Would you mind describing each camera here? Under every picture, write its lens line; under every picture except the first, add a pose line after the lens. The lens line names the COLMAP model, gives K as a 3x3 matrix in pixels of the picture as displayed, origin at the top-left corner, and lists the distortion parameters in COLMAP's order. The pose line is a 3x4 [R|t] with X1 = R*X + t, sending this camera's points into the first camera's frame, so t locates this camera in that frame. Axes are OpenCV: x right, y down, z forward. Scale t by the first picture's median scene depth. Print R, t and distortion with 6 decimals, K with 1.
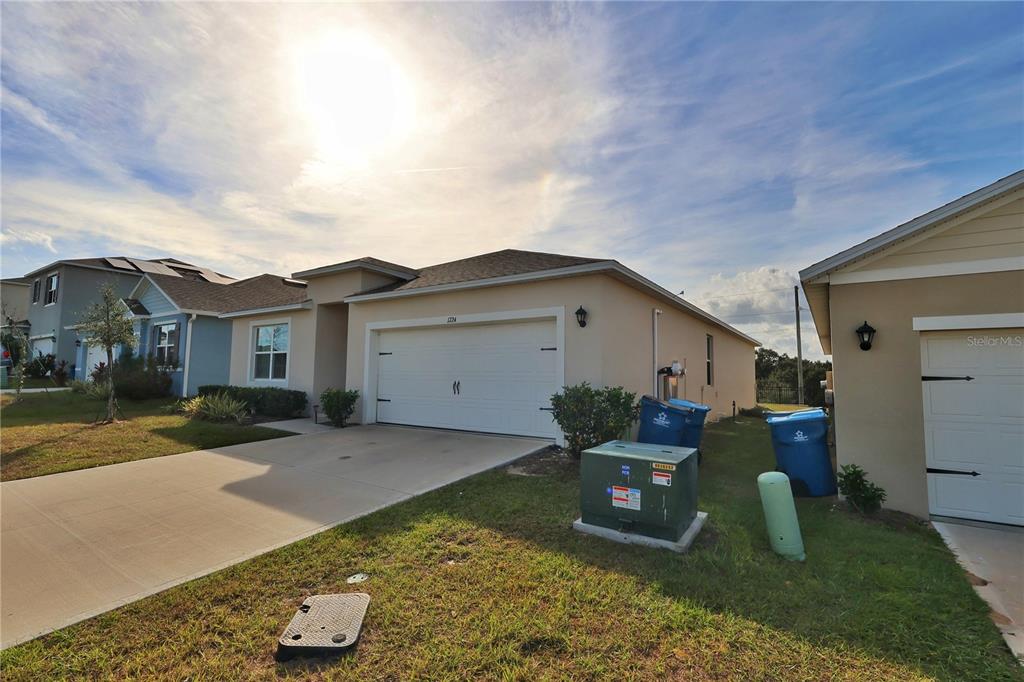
lens RADIAL K [[476.7, 0, 511.6], [0, 476.7, 340.5], [0, 0, 1]] dist [0.013102, 0.000071]
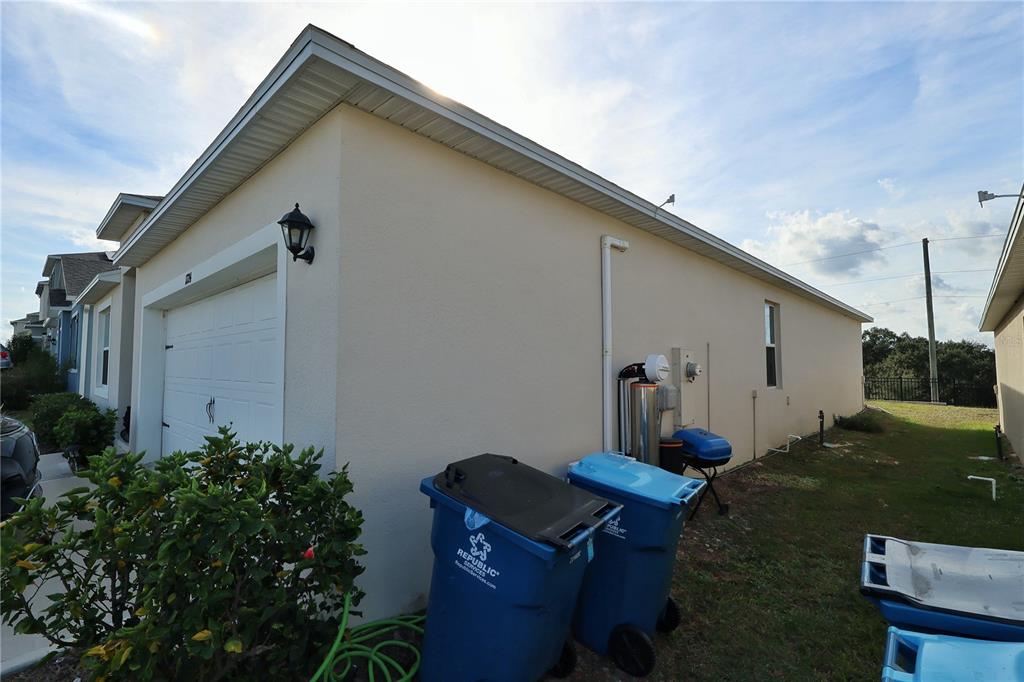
lens RADIAL K [[476.7, 0, 515.0], [0, 476.7, 340.4], [0, 0, 1]] dist [0.013102, 0.000071]
pose [[0.986608, -0.024453, -0.161268, 0.148351], [0.028379, 0.999353, 0.022083, 0.010704], [0.160624, -0.026364, 0.986664, 0.276936]]
